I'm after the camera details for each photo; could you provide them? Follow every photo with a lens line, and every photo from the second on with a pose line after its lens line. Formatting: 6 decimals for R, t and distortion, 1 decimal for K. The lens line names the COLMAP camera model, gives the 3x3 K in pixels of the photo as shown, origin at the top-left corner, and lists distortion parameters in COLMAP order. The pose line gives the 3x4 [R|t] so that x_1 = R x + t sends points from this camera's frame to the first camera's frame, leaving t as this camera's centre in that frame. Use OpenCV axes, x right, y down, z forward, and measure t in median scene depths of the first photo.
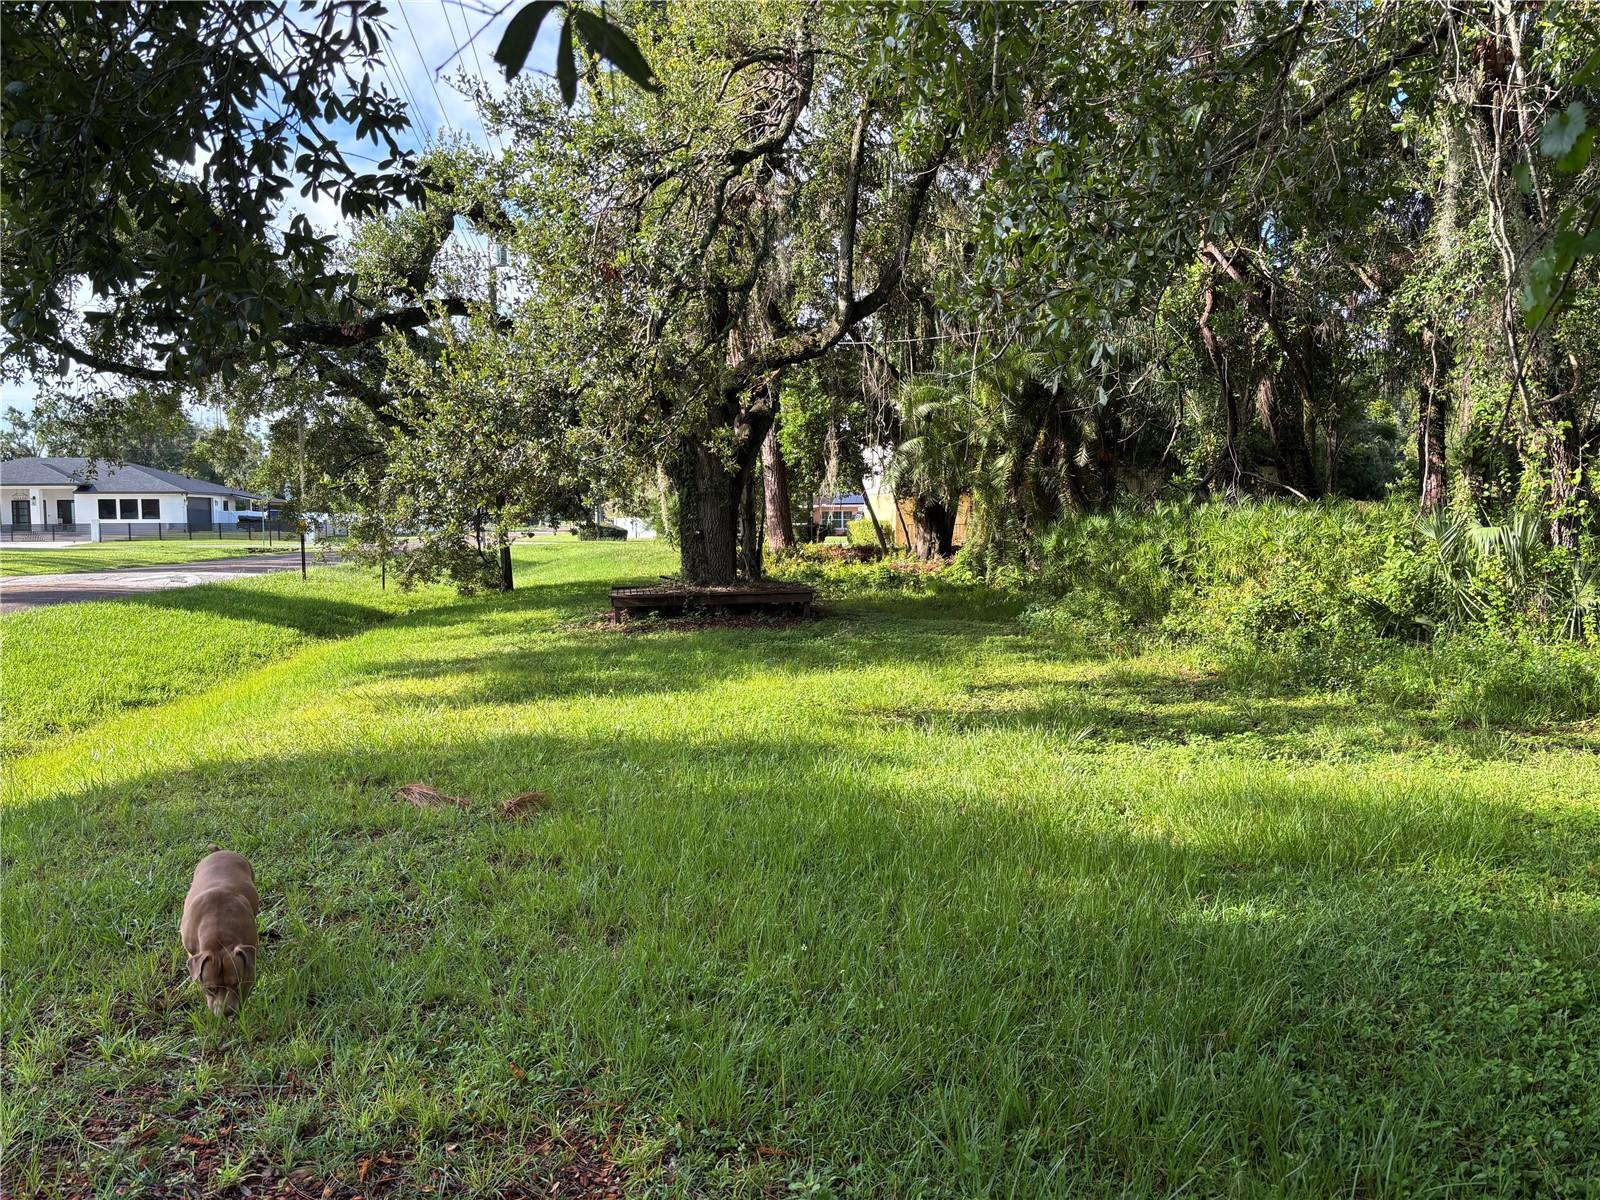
lens RADIAL K [[1188.0, 0, 799.8], [0, 1188.0, 603.7], [0, 0, 1]] dist [0.005893, -0.001773]
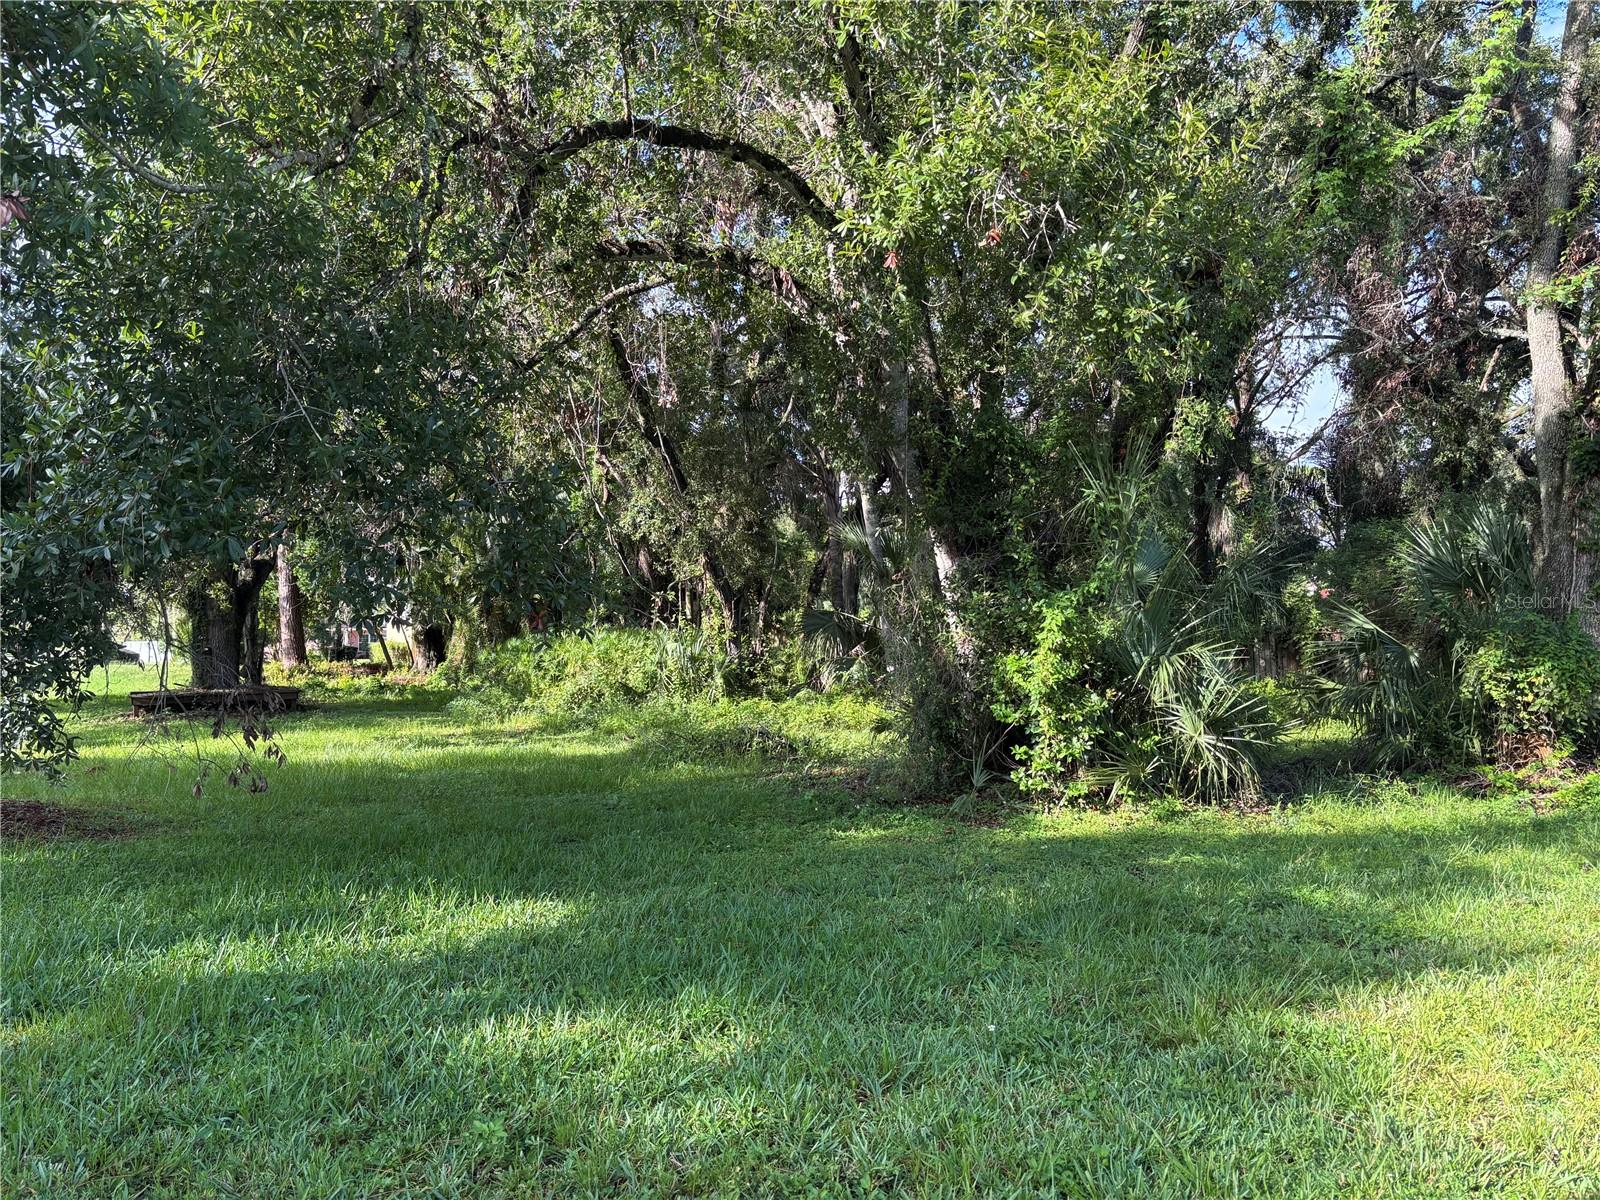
lens RADIAL K [[1188.0, 0, 801.9], [0, 1188.0, 595.5], [0, 0, 1]] dist [0.005893, -0.001773]
pose [[0.935390, 0.010039, 0.353475, 0.047640], [0.028272, 0.994274, -0.103055, 0.025286], [-0.352486, 0.106390, 0.929750, -0.352549]]
